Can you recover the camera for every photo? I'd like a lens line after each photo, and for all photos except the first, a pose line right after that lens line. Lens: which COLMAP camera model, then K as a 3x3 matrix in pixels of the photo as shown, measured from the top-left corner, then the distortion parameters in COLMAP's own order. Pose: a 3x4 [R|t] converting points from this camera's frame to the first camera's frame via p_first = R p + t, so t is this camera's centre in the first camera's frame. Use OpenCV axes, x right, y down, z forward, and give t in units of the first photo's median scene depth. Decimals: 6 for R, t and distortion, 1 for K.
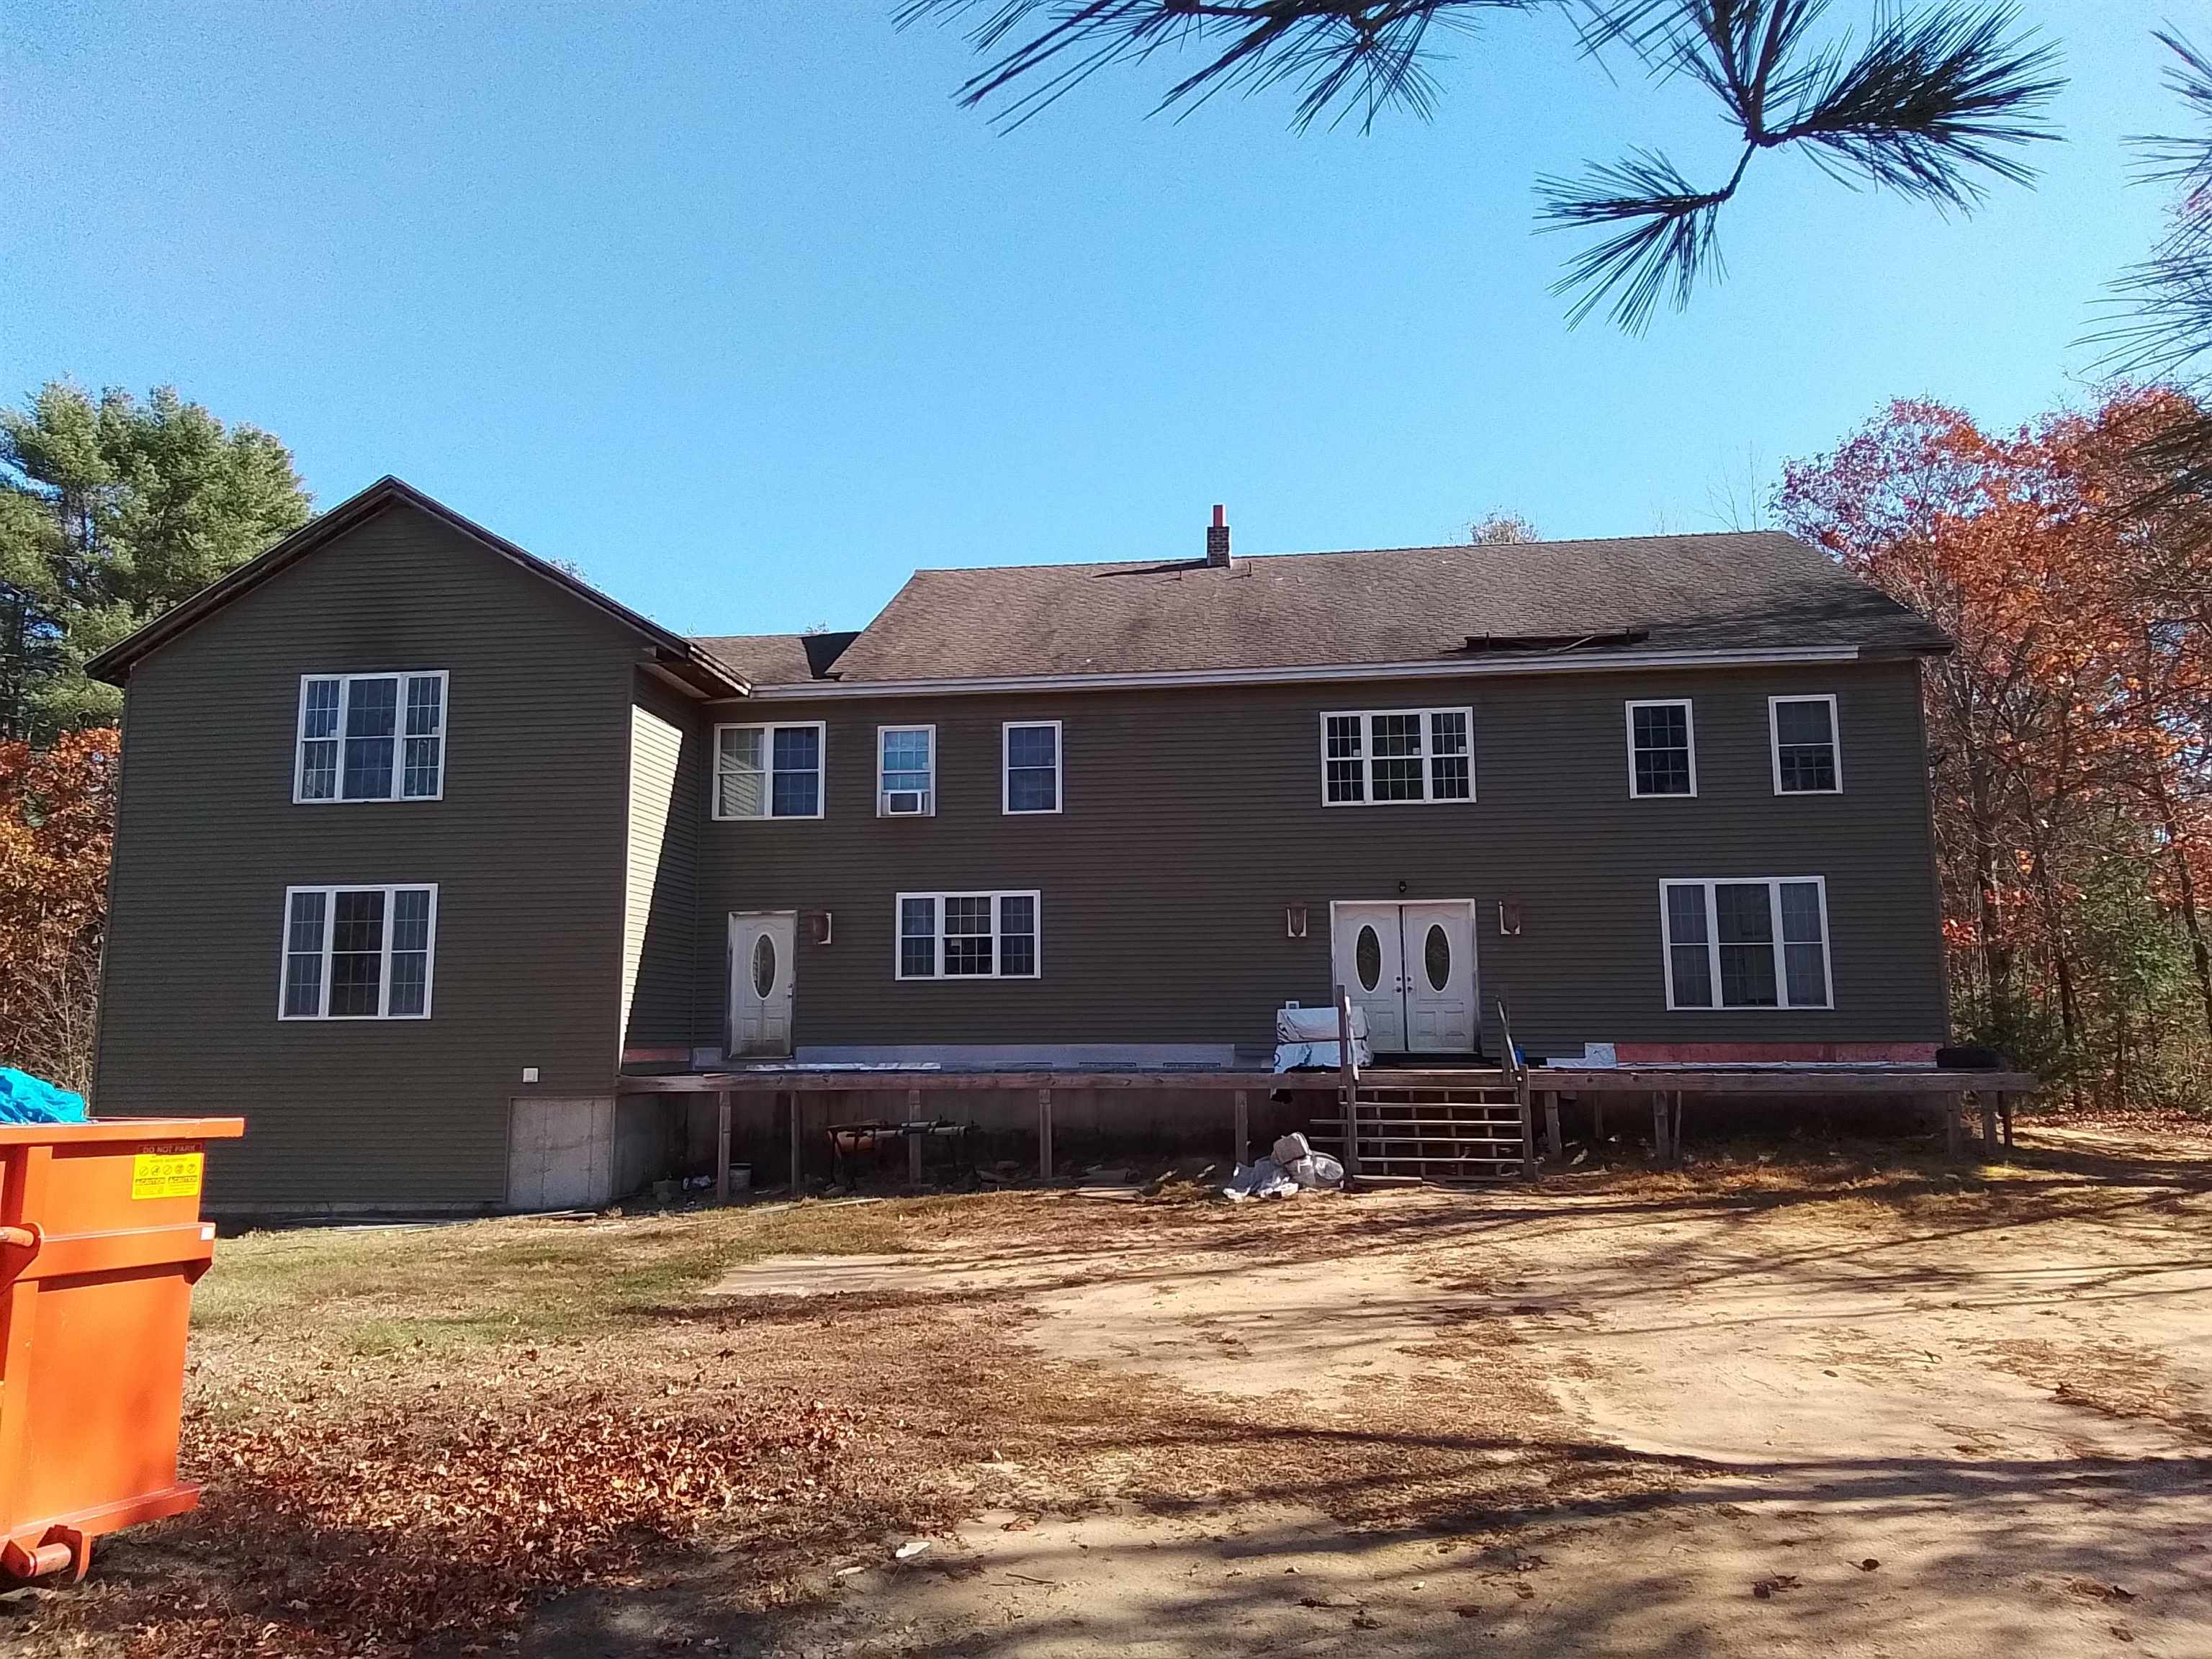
lens RADIAL K [[1542.6, 0, 1113.9], [0, 1542.6, 823.4], [0, 0, 1]] dist [0.063626, -0.097523]
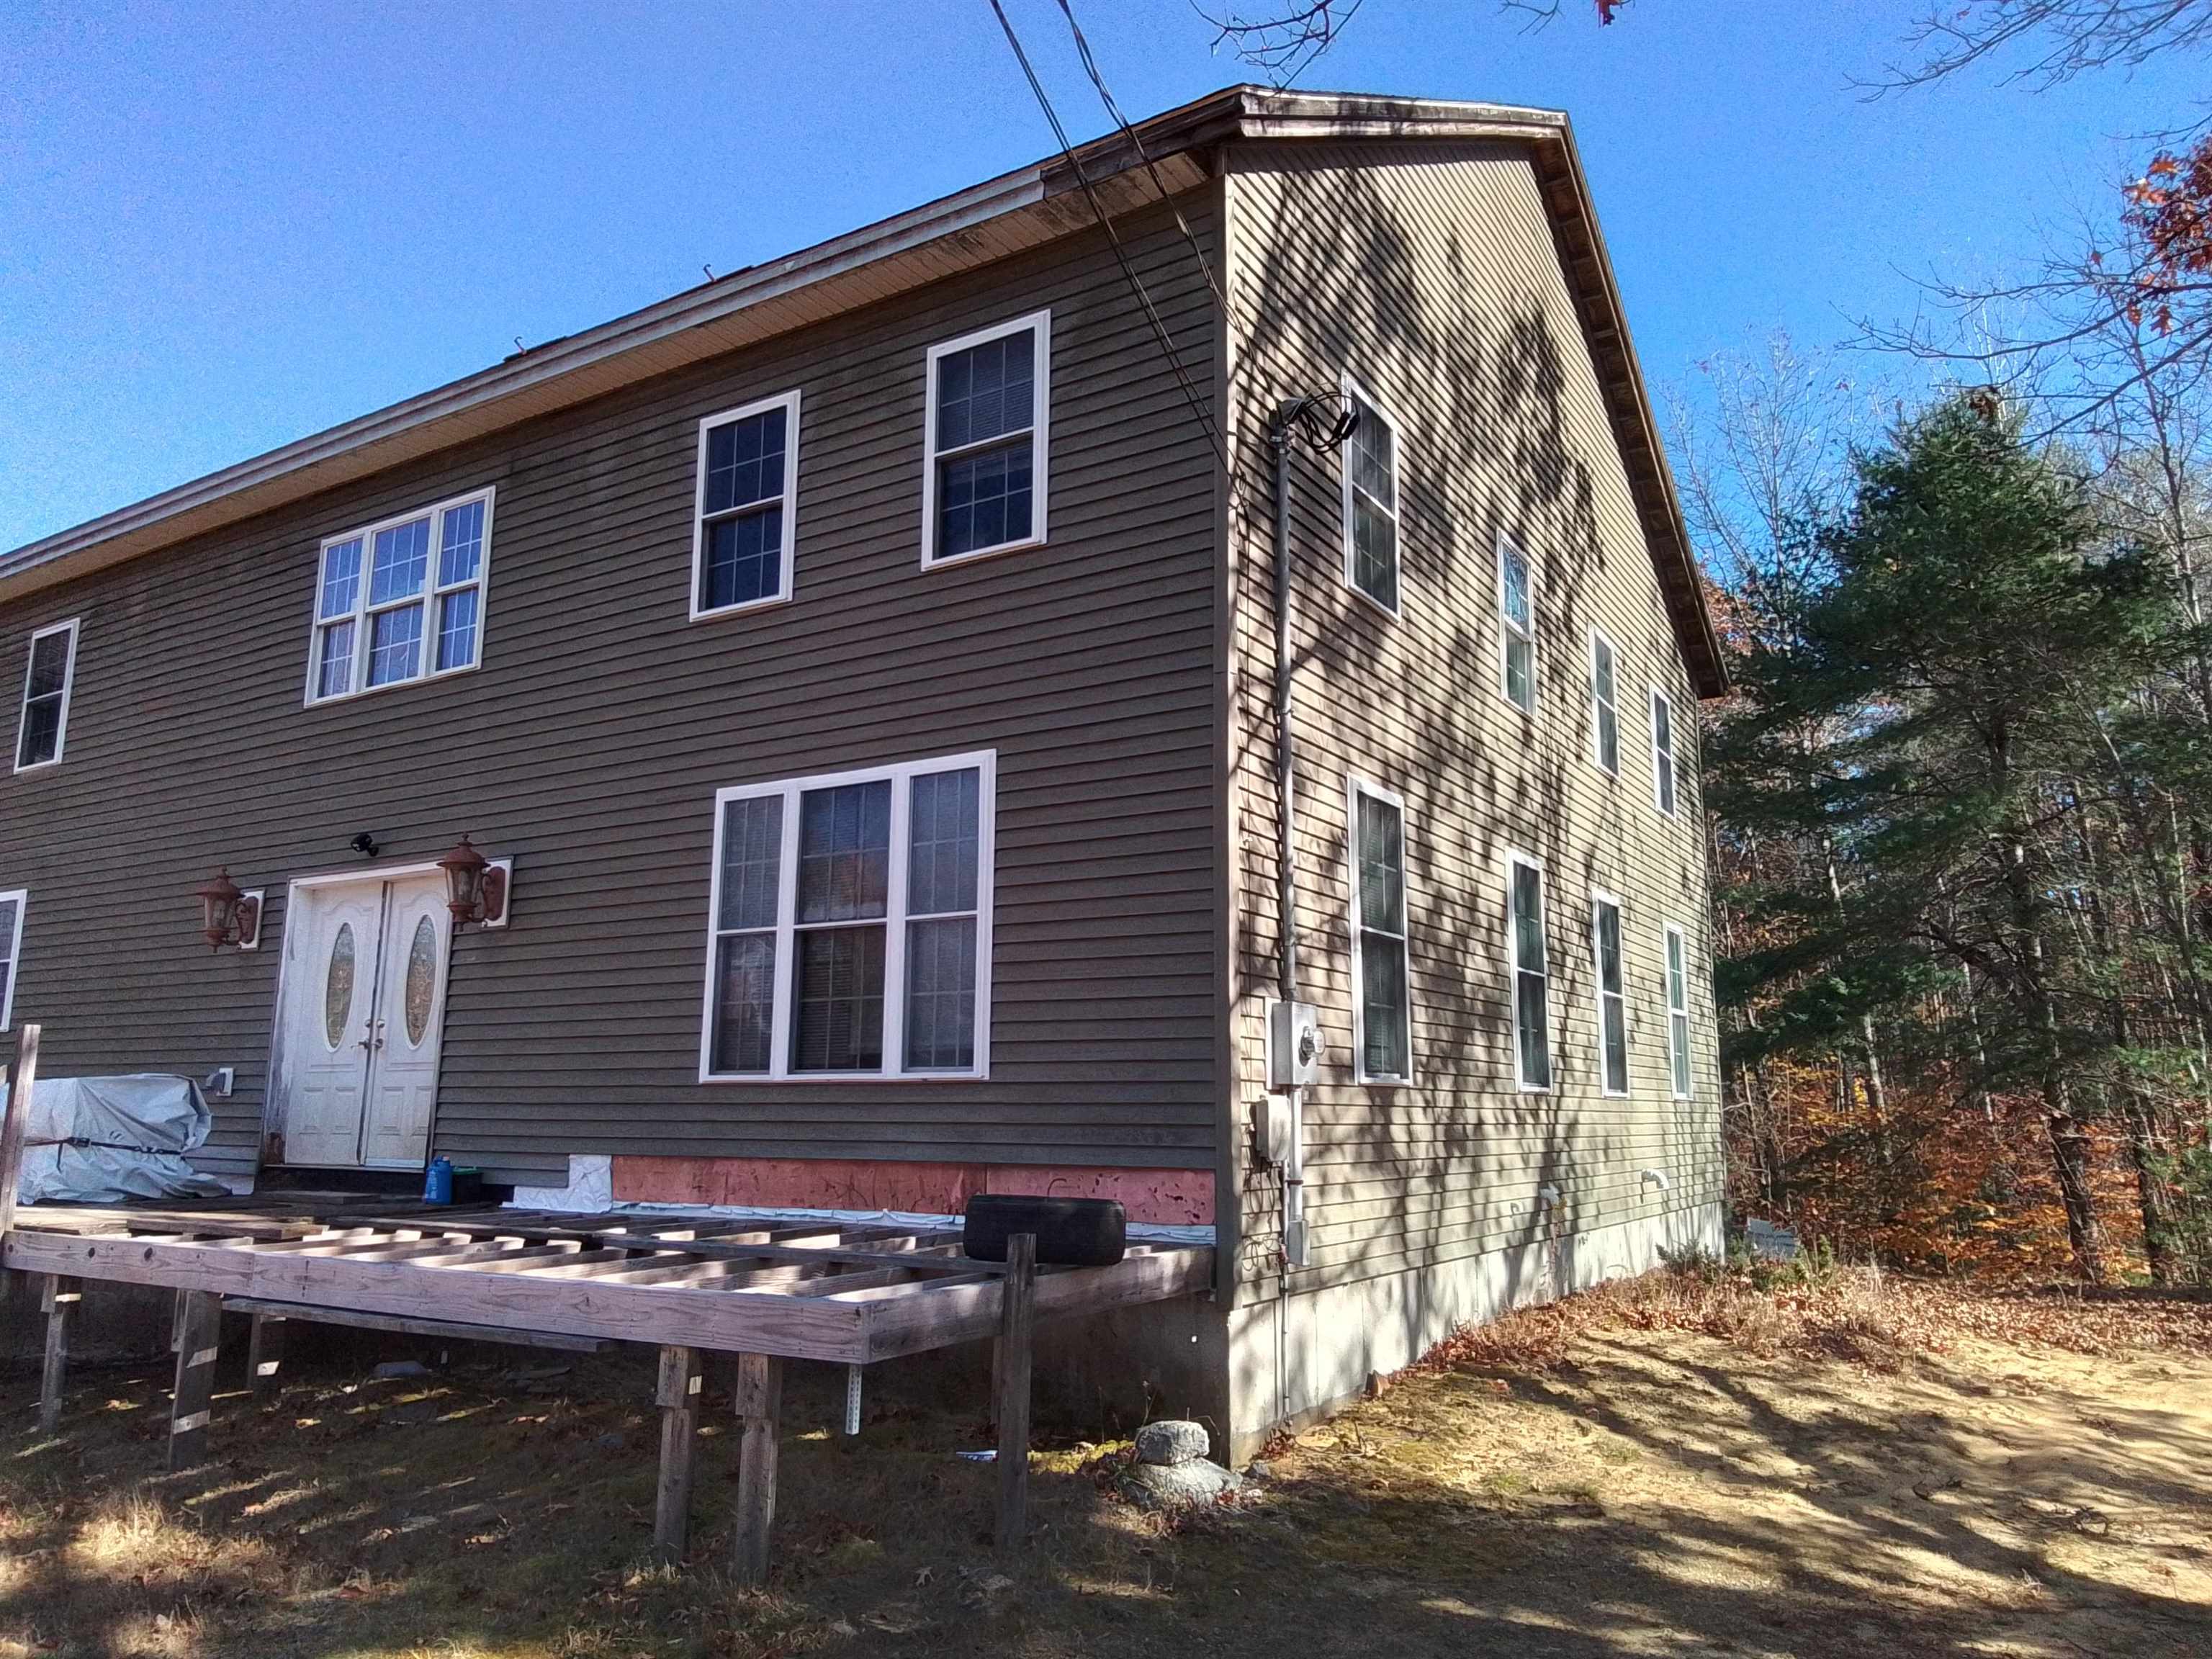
lens RADIAL K [[1540.0, 0, 1161.8], [0, 1540.0, 834.1], [0, 0, 1]] dist [0.066452, -0.094846]
pose [[0.910398, -0.064768, -0.408632, 0.641913], [0.050434, 0.997678, -0.045771, 0.074497], [0.410648, 0.021061, 0.911551, 0.635028]]
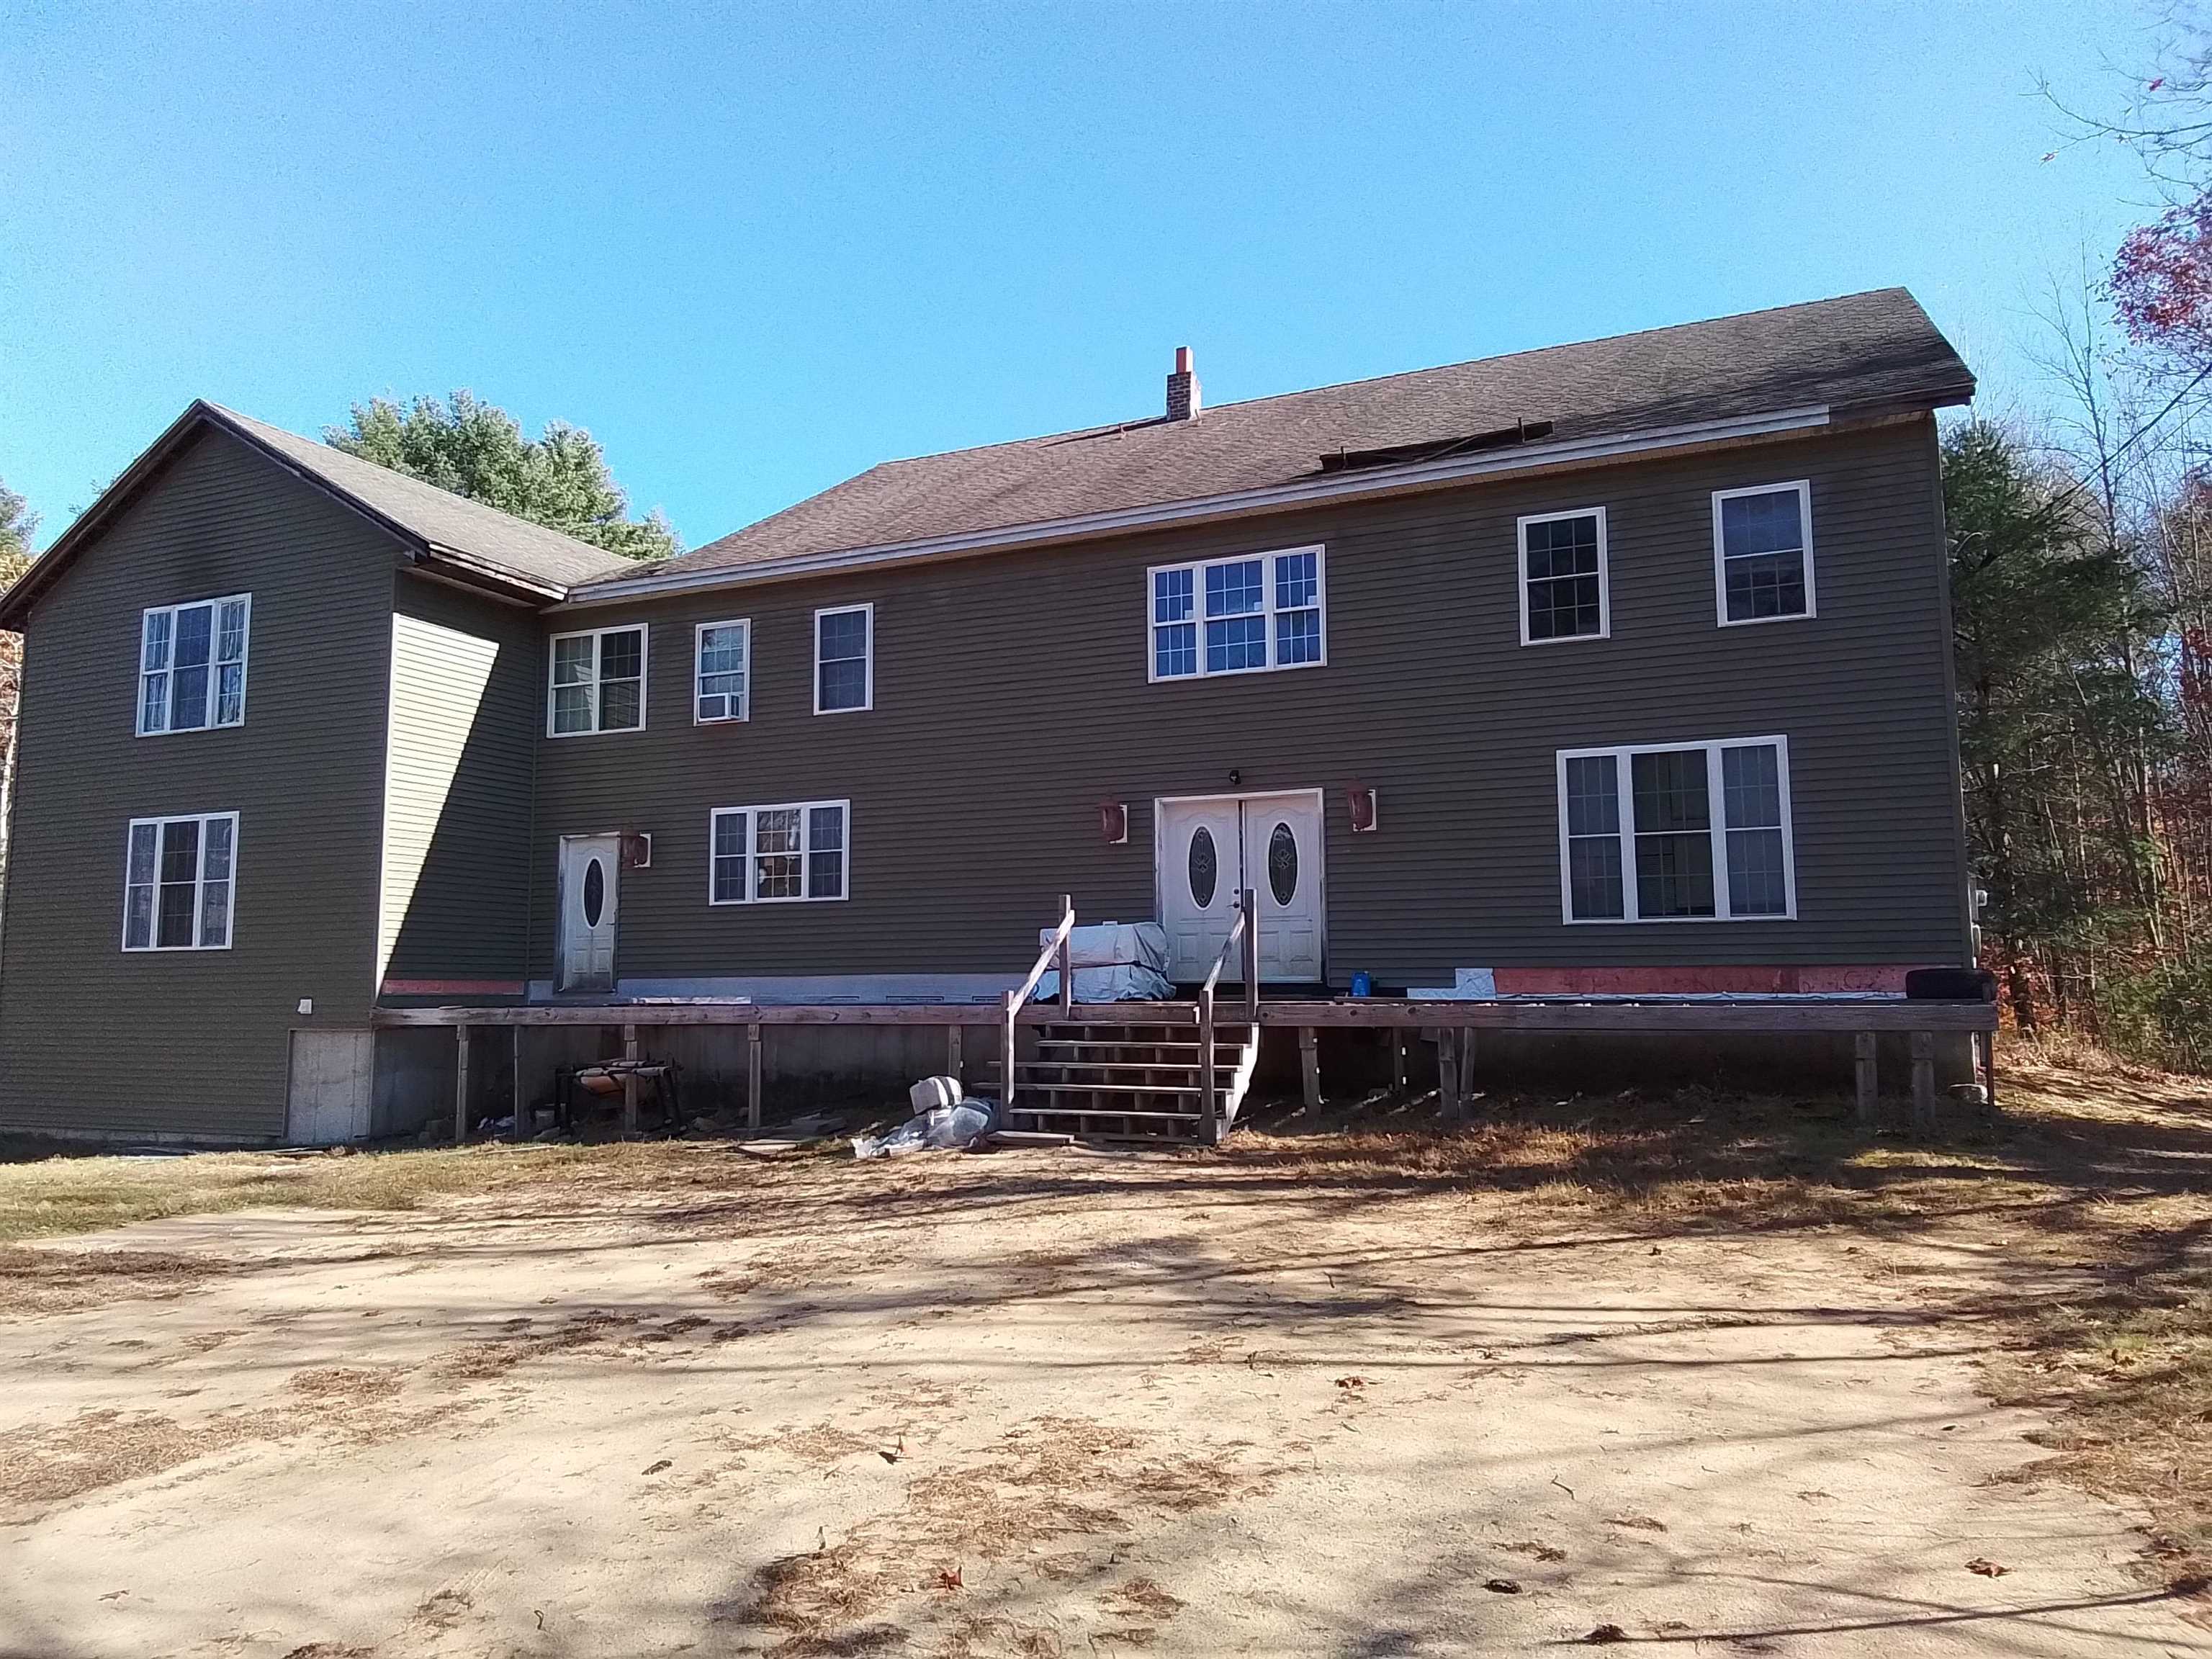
lens RADIAL K [[1542.6, 0, 1113.9], [0, 1542.6, 823.4], [0, 0, 1]] dist [0.063626, -0.097523]
pose [[0.954618, -0.032360, -0.296069, 0.362117], [0.040398, 0.998961, 0.021071, 0.045858], [0.295079, -0.032075, 0.954934, 0.218836]]
